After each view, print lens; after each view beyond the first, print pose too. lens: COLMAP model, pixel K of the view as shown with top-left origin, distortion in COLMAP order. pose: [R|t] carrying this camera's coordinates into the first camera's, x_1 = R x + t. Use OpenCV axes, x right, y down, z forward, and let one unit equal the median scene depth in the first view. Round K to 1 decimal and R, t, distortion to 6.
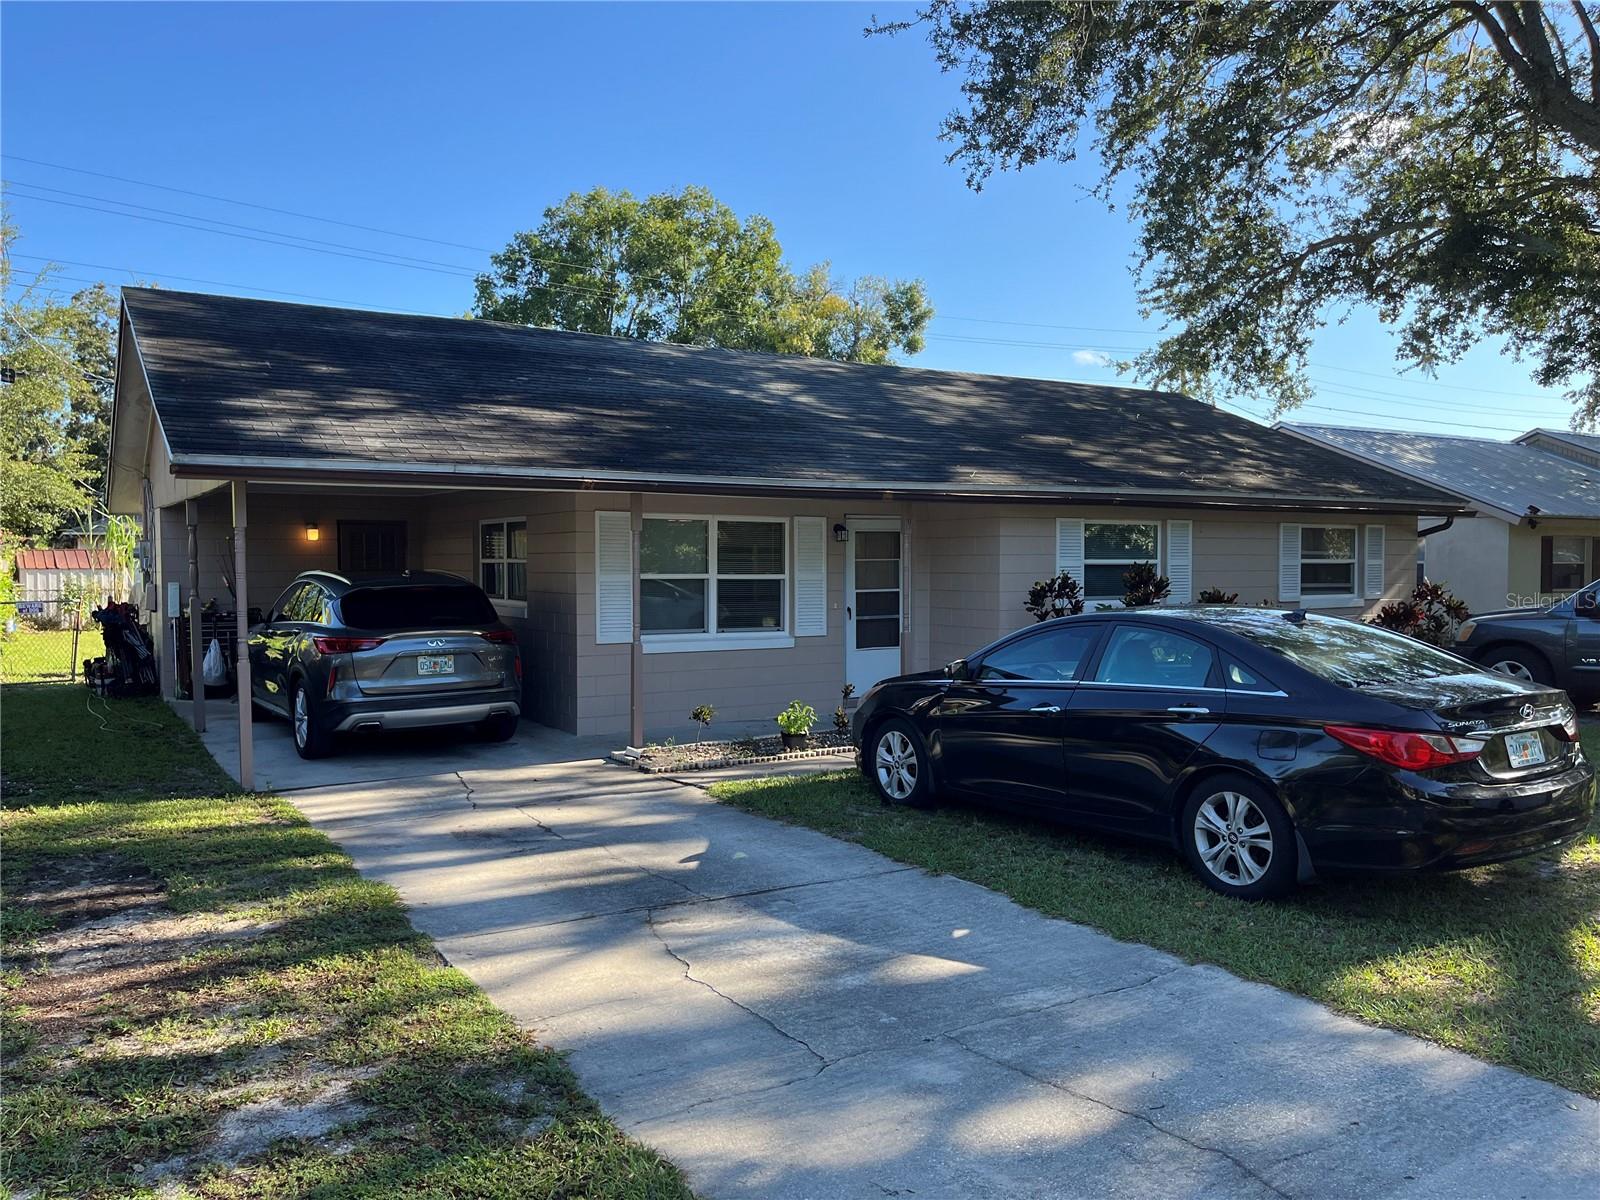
lens RADIAL K [[1205.5, 0, 804.2], [0, 1205.5, 602.8], [0, 0, 1]] dist [0.070416, -0.094133]
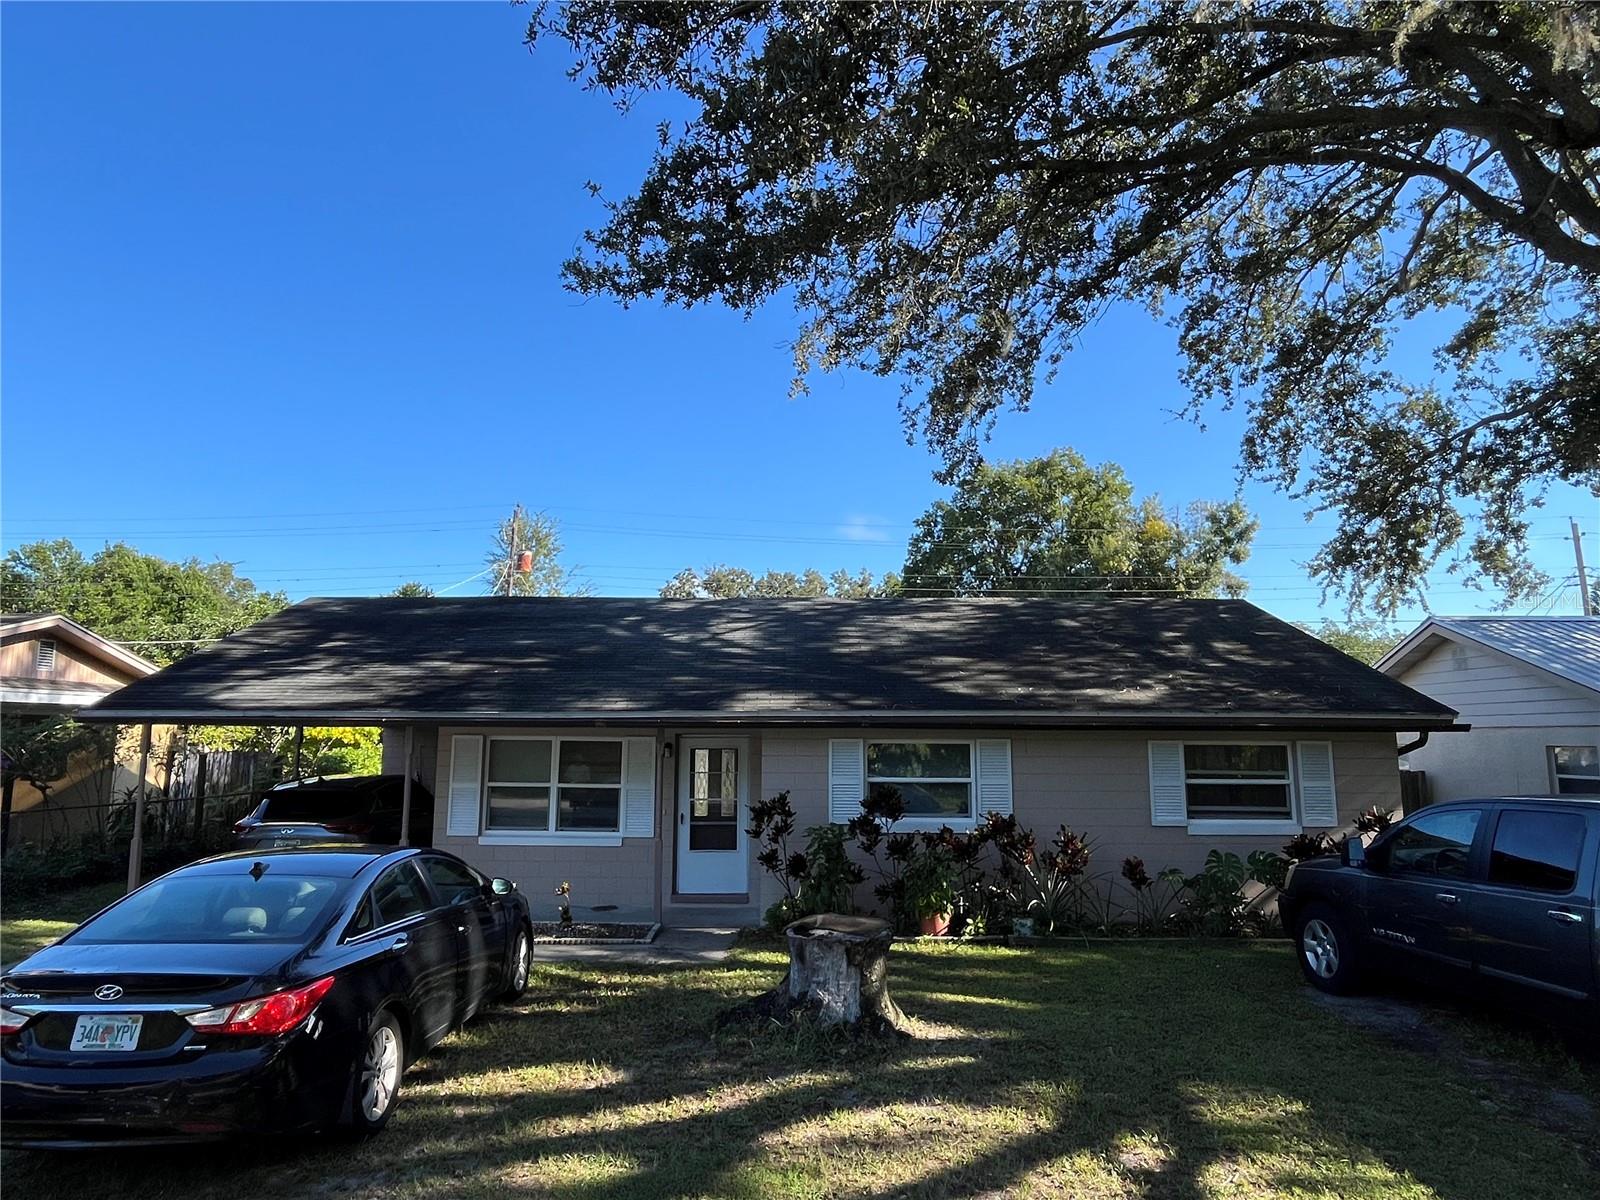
lens RADIAL K [[933.0, 0, 812.1], [0, 933.0, 636.5], [0, 0, 1]] dist [-0.002679, -0.001451]
pose [[0.853643, -0.049915, -0.518461, 0.621439], [-0.024567, 0.990431, -0.135803, -0.046557], [0.520278, 0.128665, 0.844249, 0.278154]]
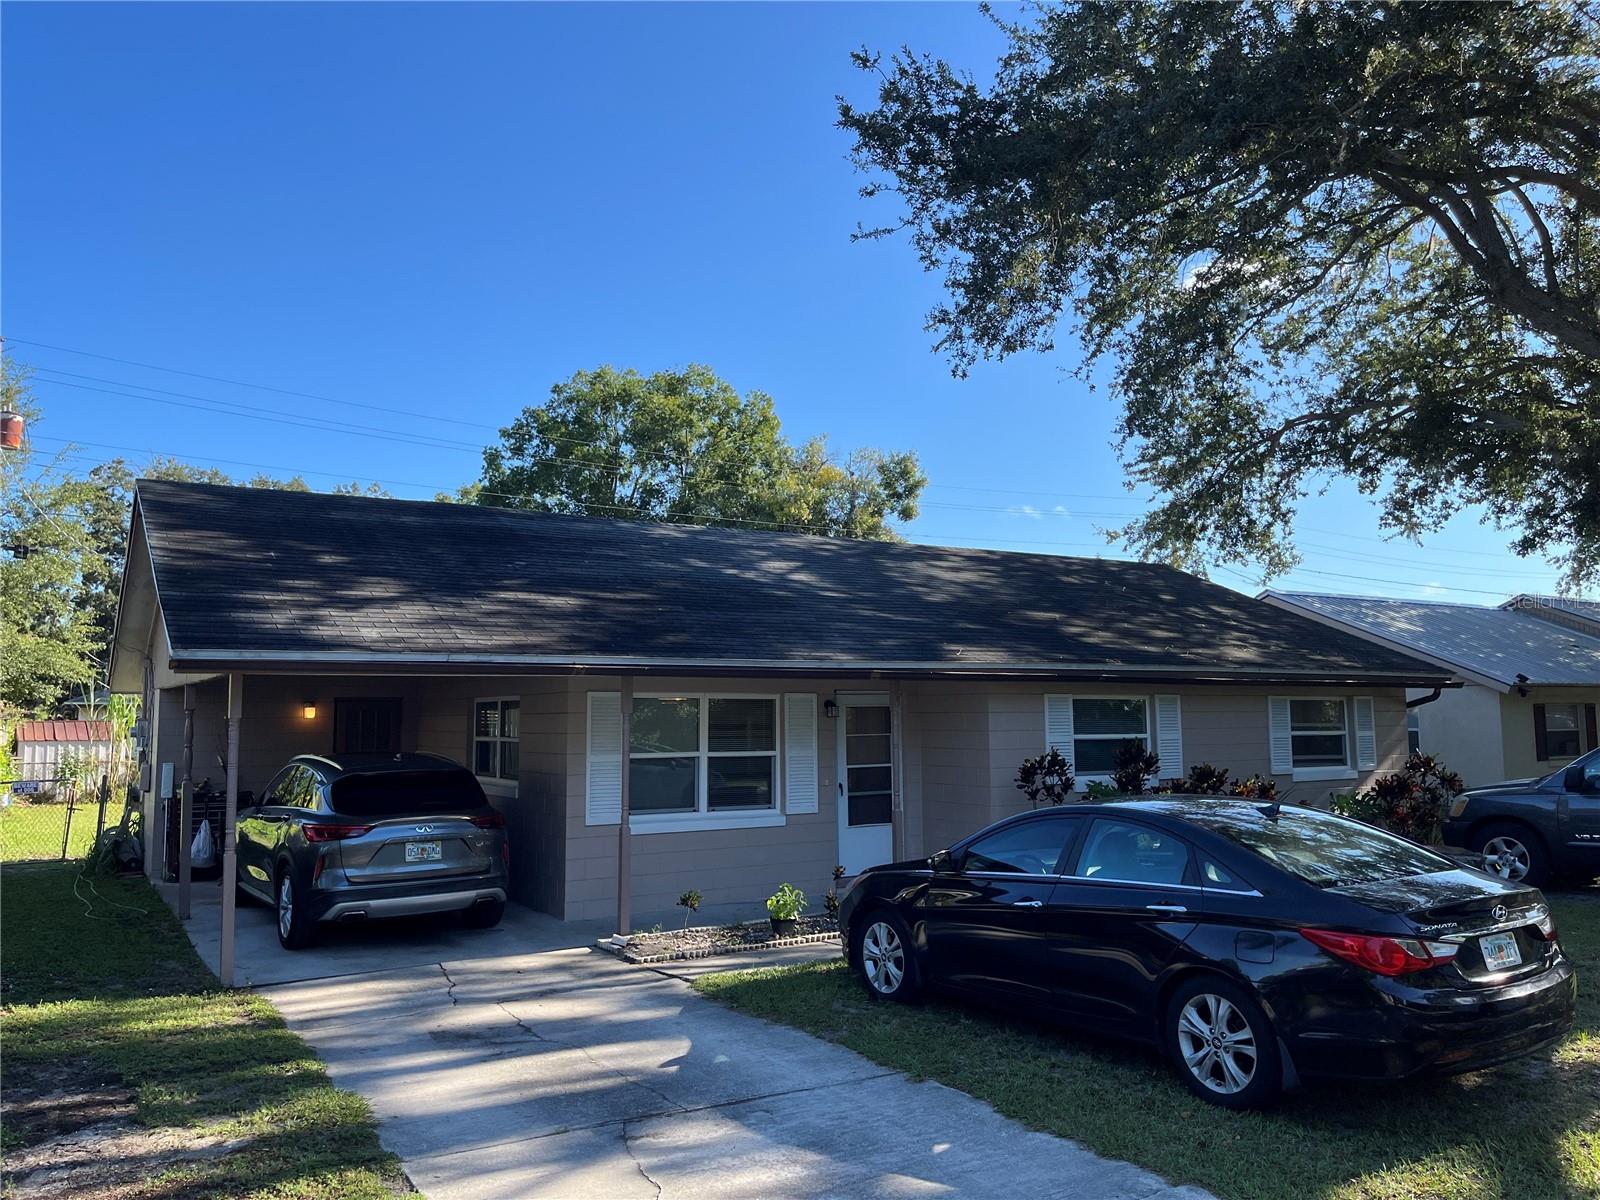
lens RADIAL K [[1205.5, 0, 803.4], [0, 1205.5, 599.2], [0, 0, 1]] dist [0.070416, -0.094133]
pose [[0.999980, -0.005967, -0.002308, 0.009517], [0.005608, 0.991132, -0.132766, -0.015123], [0.003080, 0.132750, 0.991145, -0.013212]]
